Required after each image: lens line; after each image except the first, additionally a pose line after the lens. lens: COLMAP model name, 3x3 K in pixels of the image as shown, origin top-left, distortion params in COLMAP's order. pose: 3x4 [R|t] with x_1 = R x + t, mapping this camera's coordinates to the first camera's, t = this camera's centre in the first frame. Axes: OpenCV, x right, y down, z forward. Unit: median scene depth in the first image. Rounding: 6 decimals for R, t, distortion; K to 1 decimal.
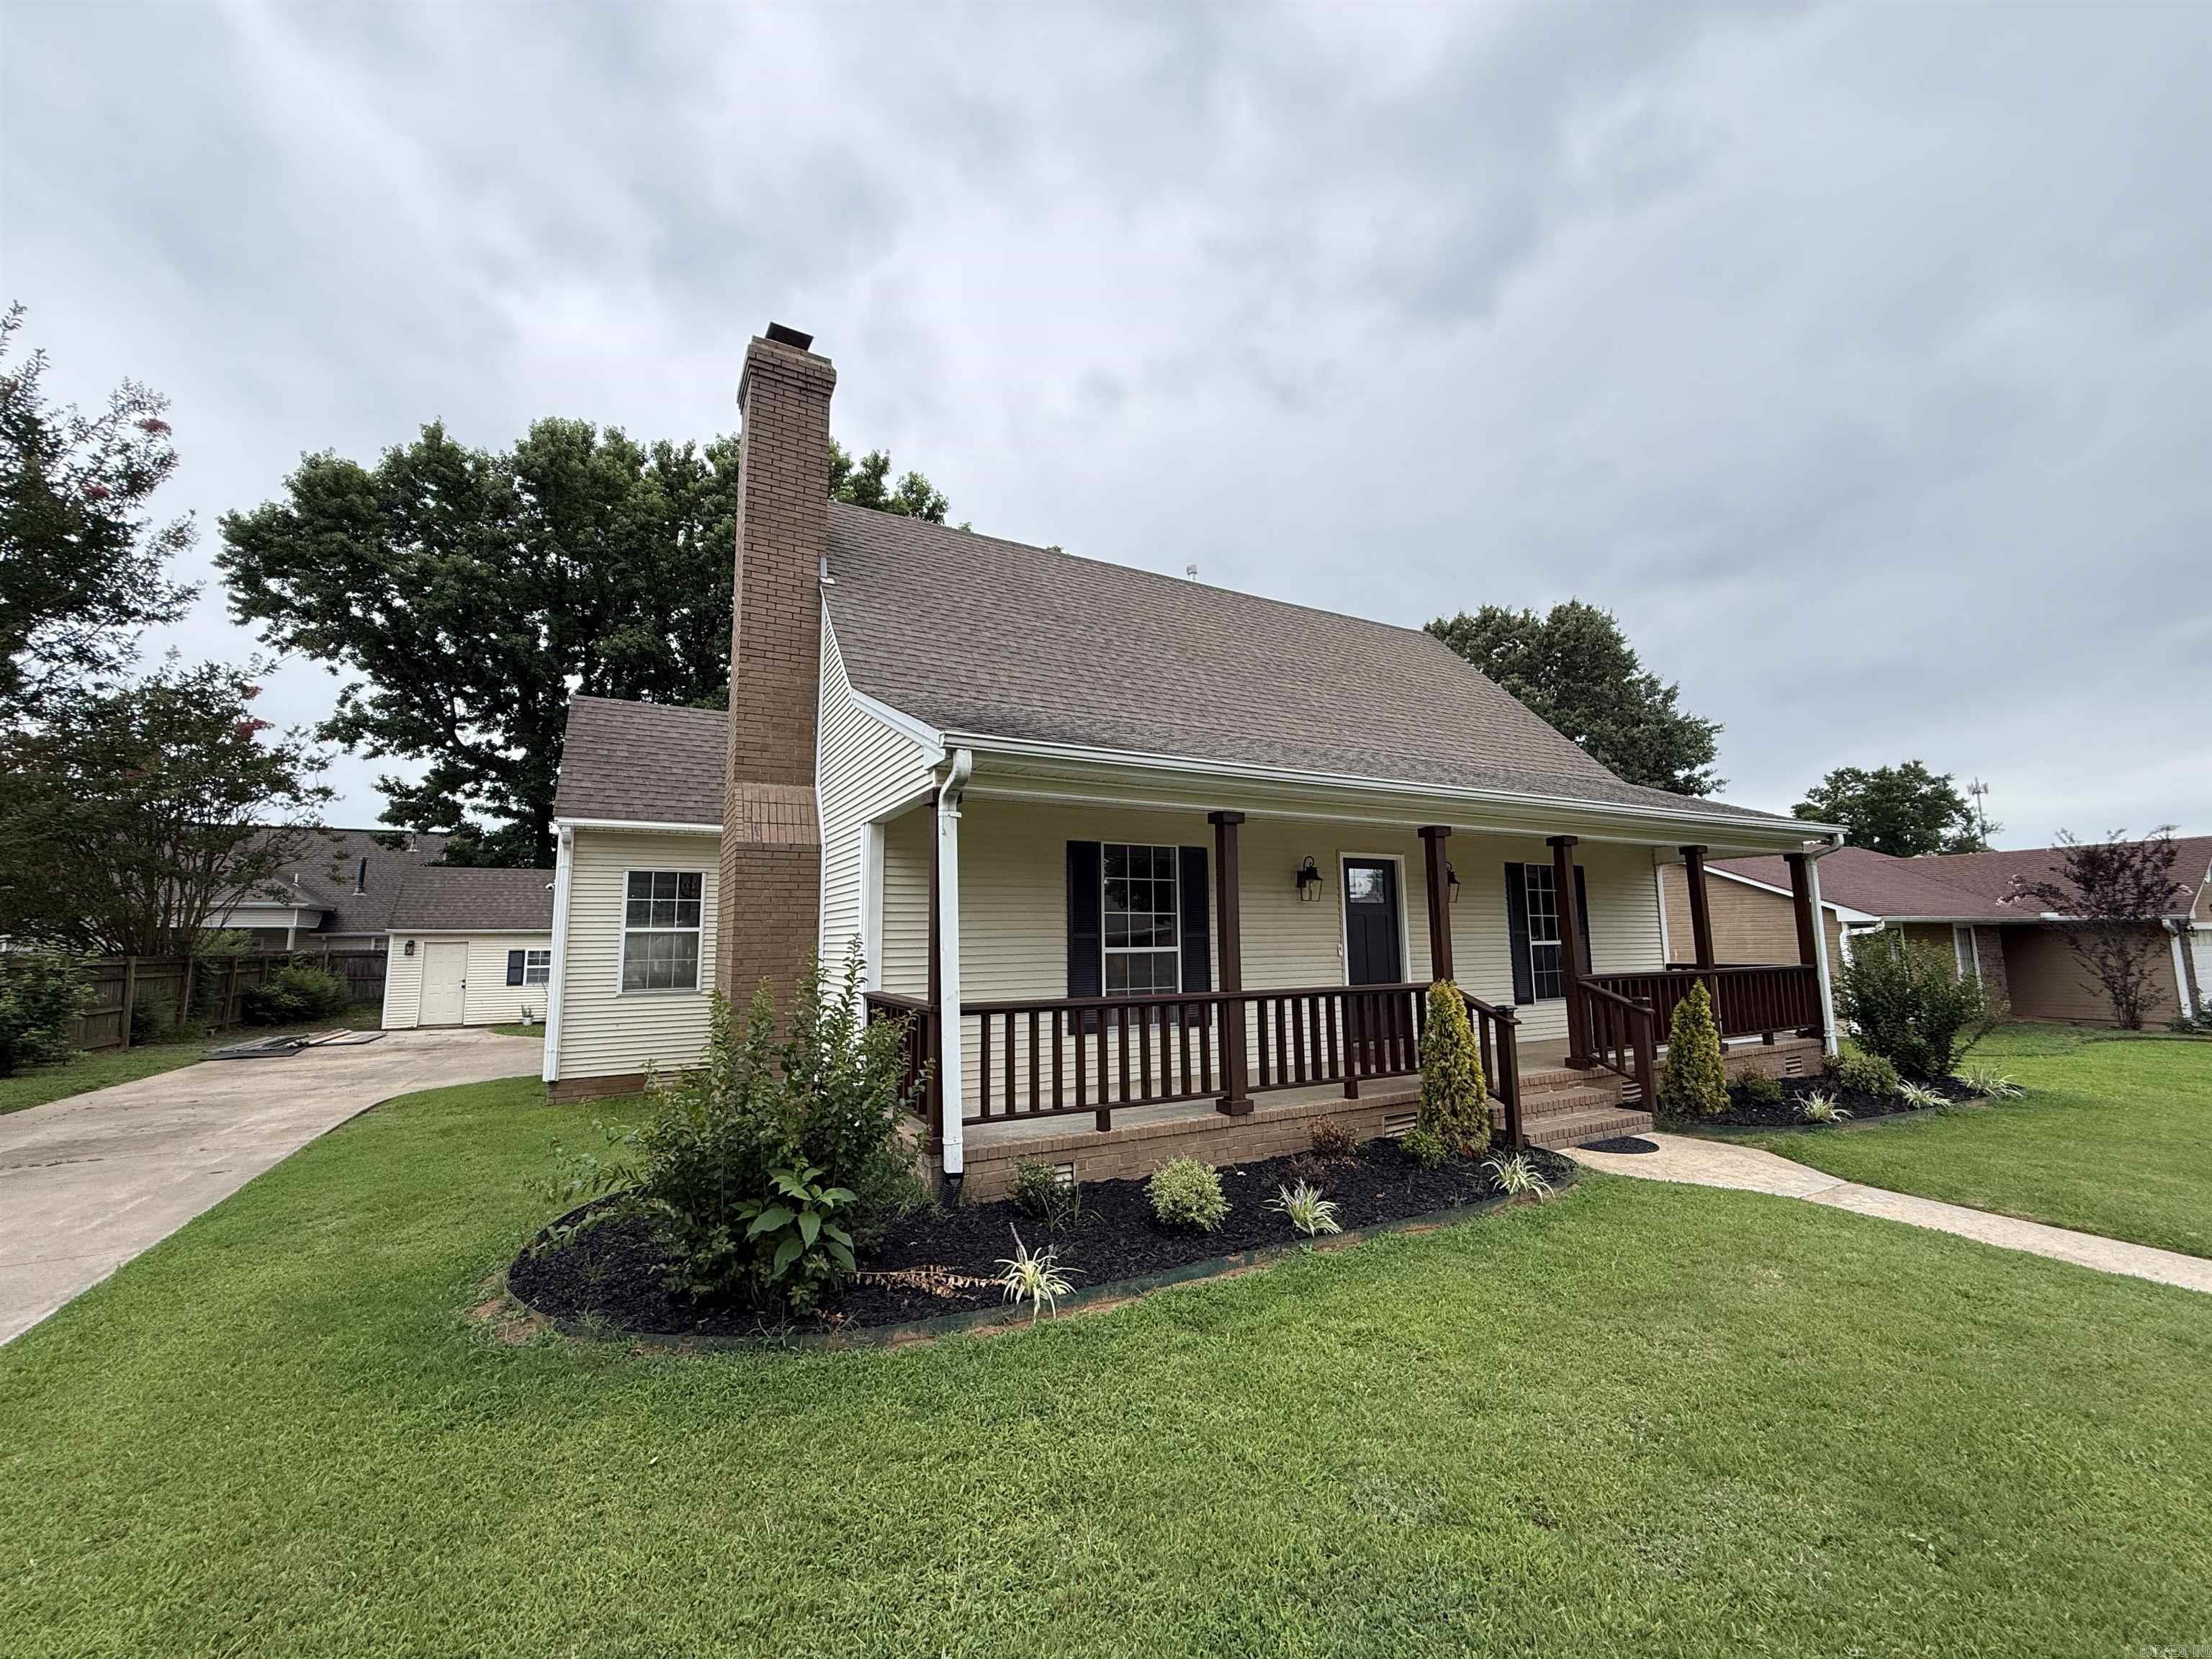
lens RADIAL K [[880.3, 0, 1102.1], [0, 880.3, 829.1], [0, 0, 1]] dist [-0.000754, 0.000388]
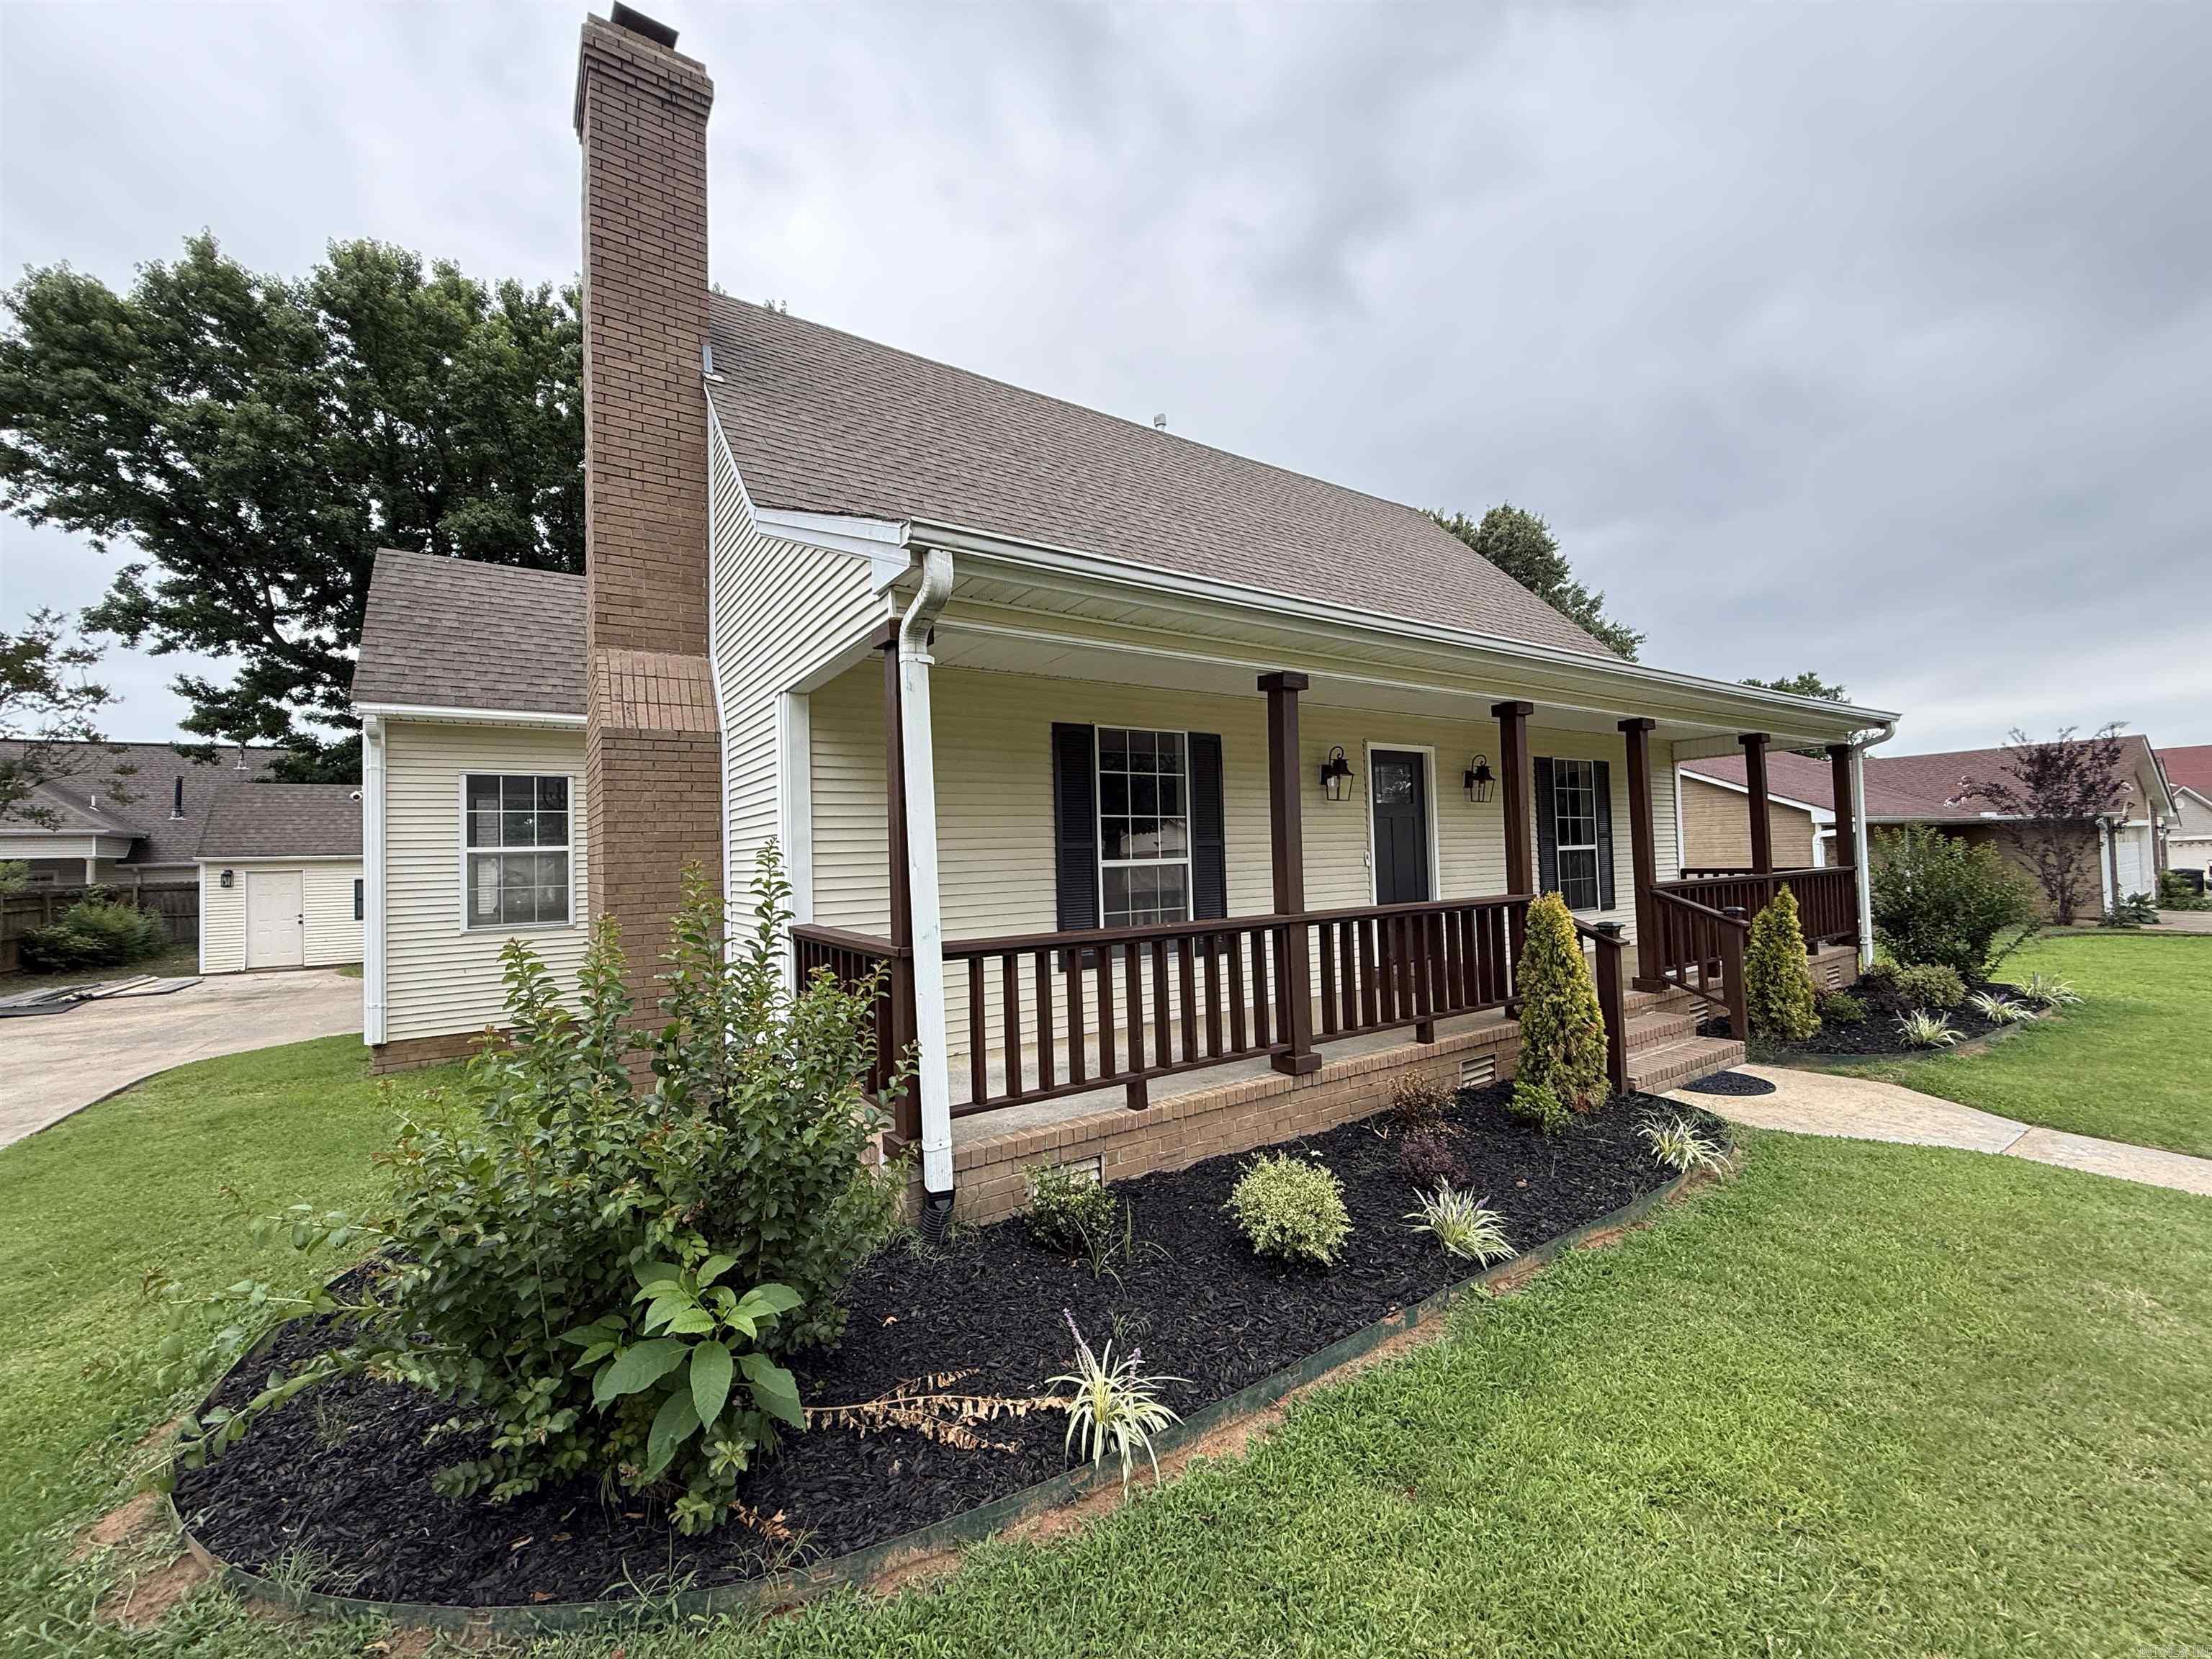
lens RADIAL K [[880.3, 0, 1102.1], [0, 880.3, 829.1], [0, 0, 1]] dist [-0.000754, 0.000388]
pose [[0.995658, -0.014338, 0.091975, -0.057340], [0.005687, 0.995590, 0.093633, 0.028407], [-0.092912, -0.092704, 0.991349, 0.191301]]
